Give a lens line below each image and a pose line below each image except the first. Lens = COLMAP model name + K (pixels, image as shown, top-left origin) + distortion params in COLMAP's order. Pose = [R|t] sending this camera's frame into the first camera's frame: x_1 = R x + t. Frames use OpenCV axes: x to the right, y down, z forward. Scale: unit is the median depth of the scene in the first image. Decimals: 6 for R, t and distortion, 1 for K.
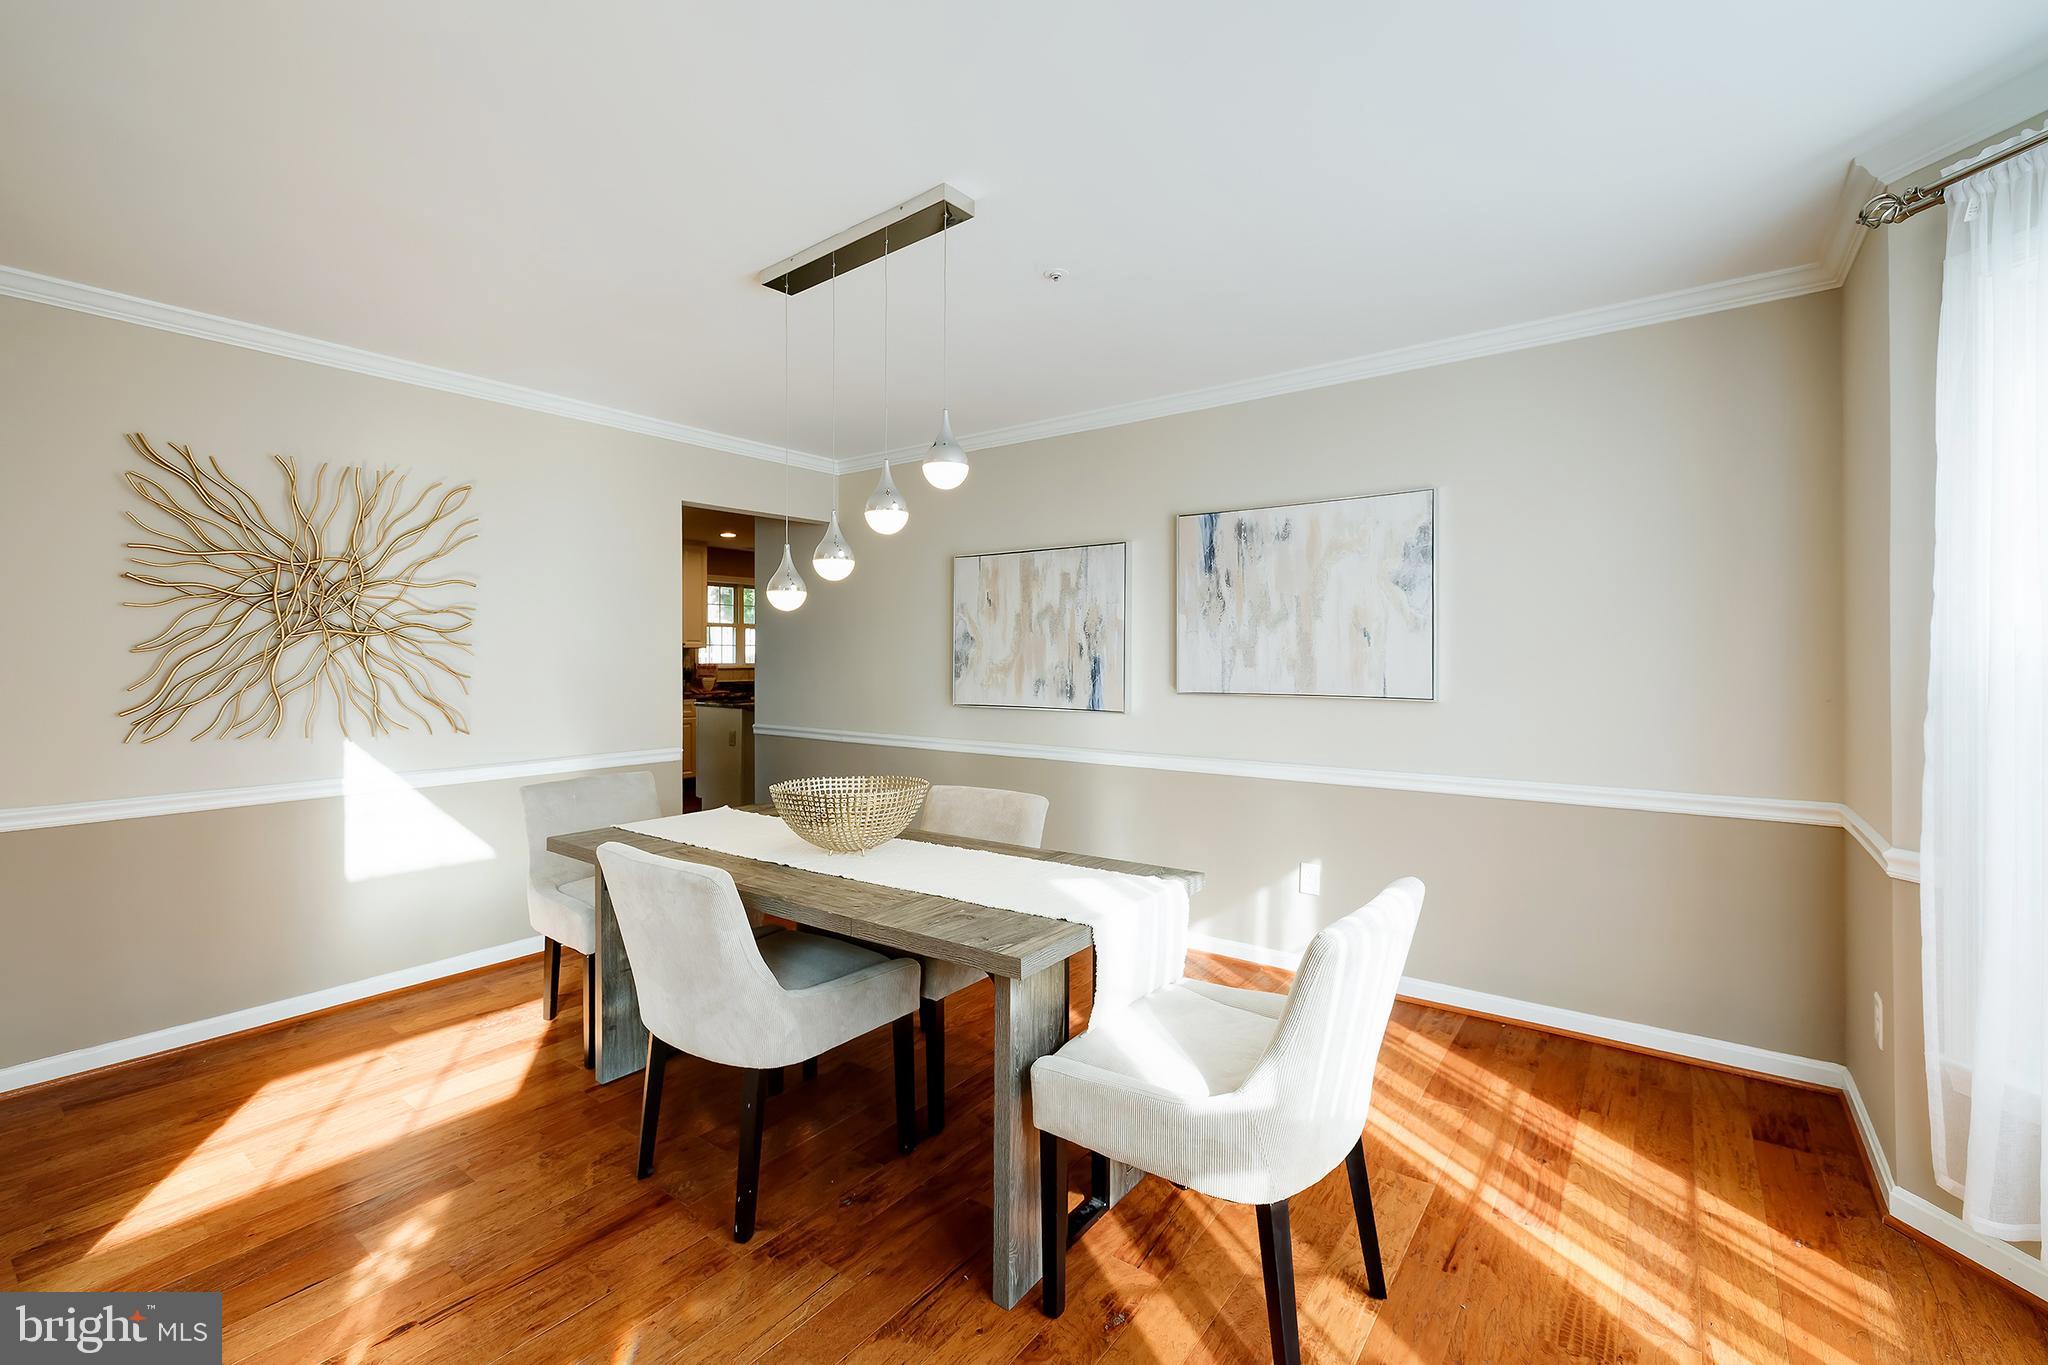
lens RADIAL K [[888.0, 0, 1024.4], [0, 888.0, 670.5], [0, 0, 1]] dist [-0.003991, -0.000159]
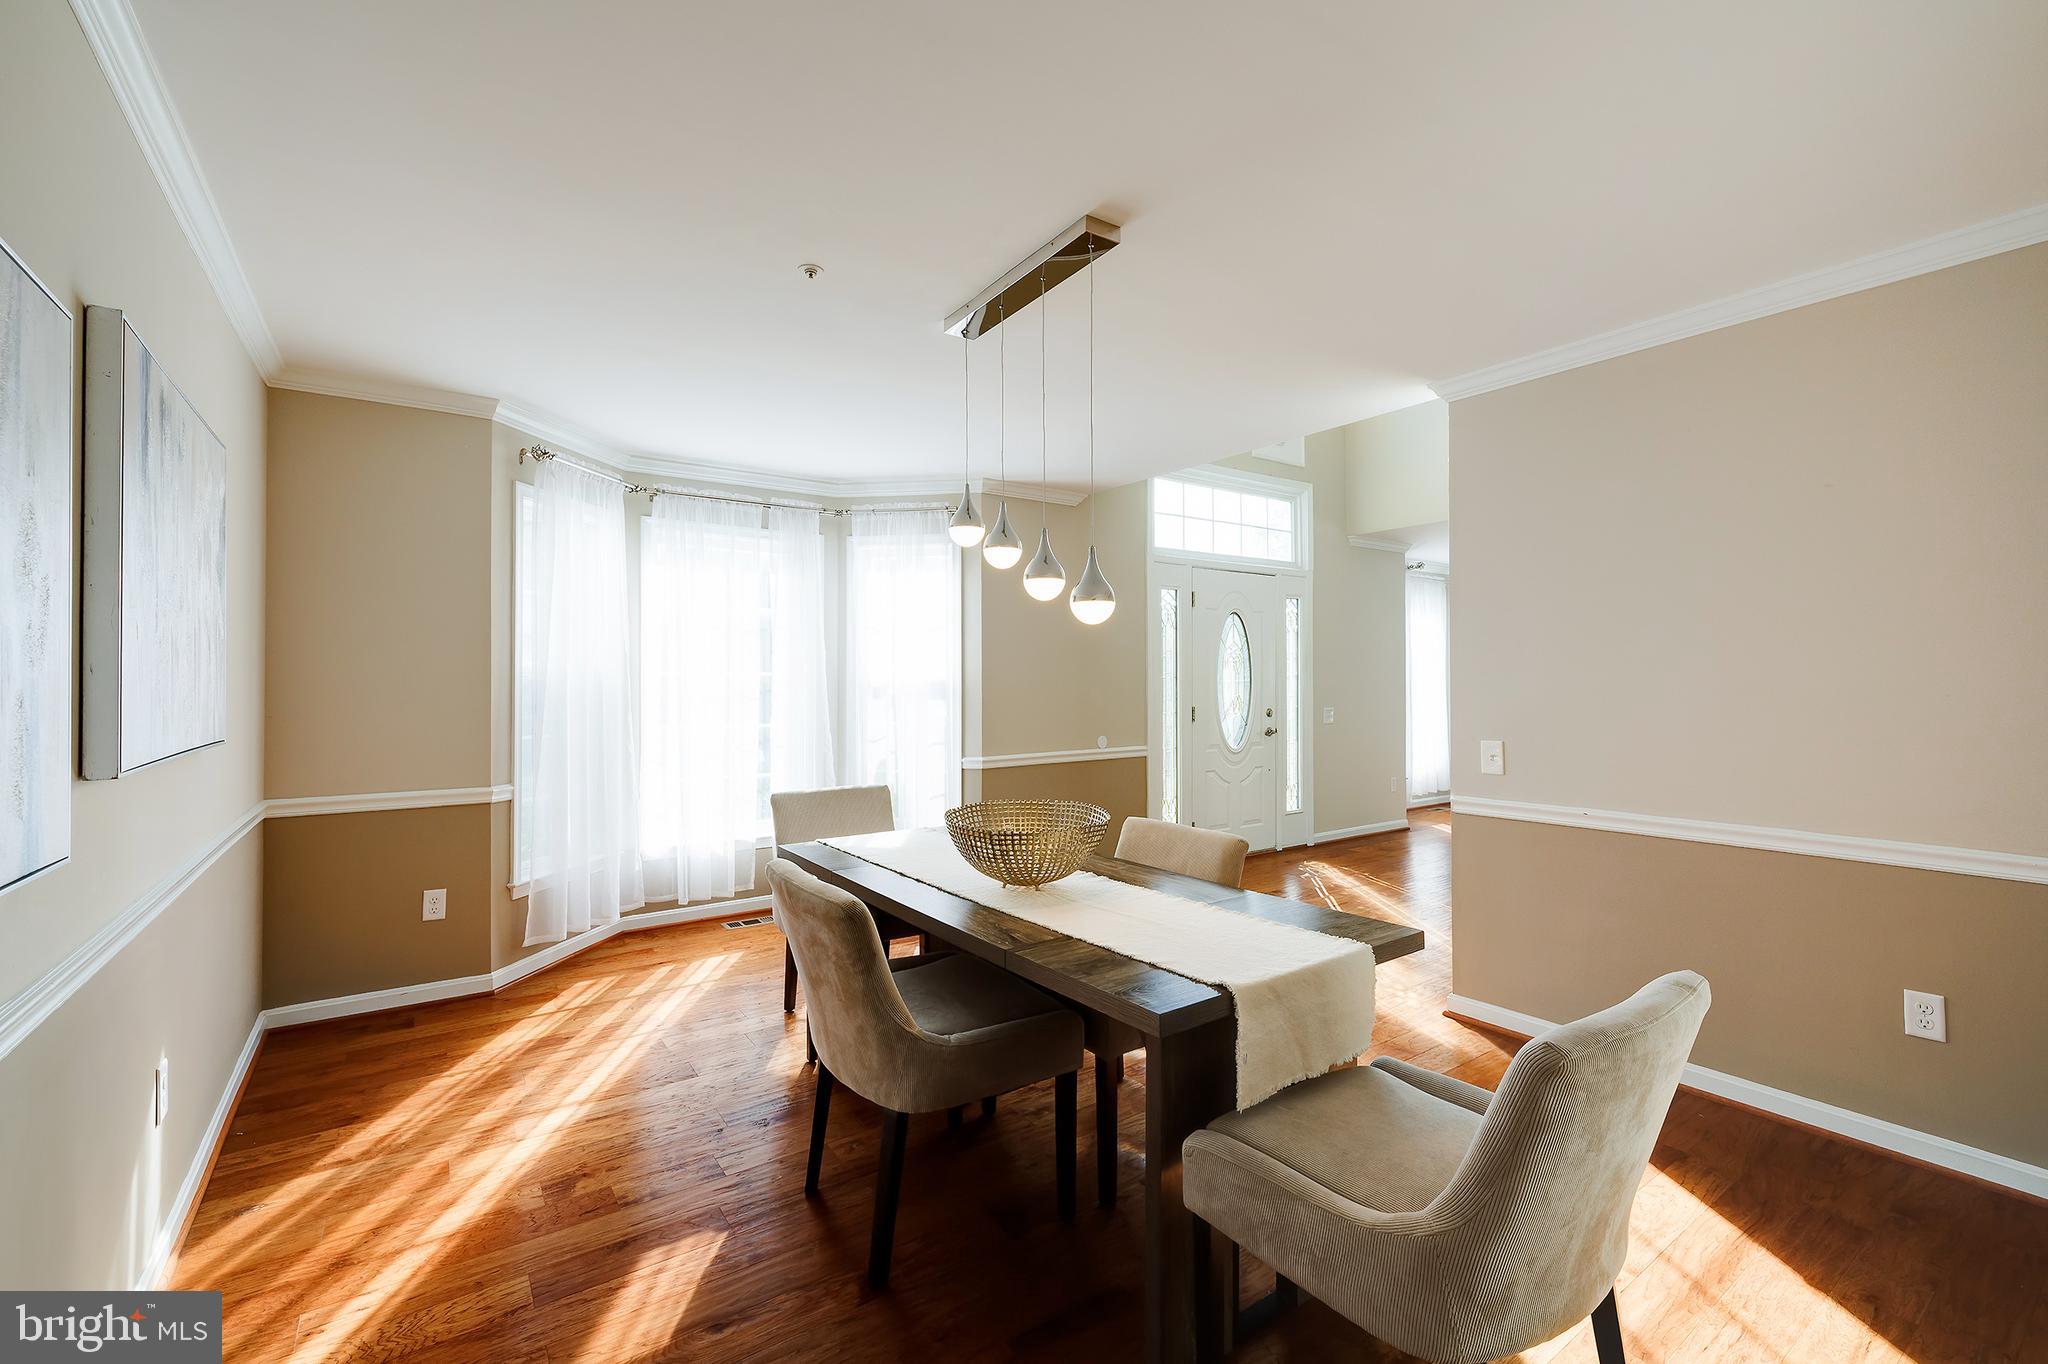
lens RADIAL K [[888.0, 0, 1023.1], [0, 888.0, 671.3], [0, 0, 1]] dist [-0.003991, -0.000159]
pose [[-0.953500, 0.003769, 0.301370, -0.541372], [0.003622, 0.999993, -0.001049, -0.025294], [-0.301372, 0.000091, -0.953507, 2.171670]]
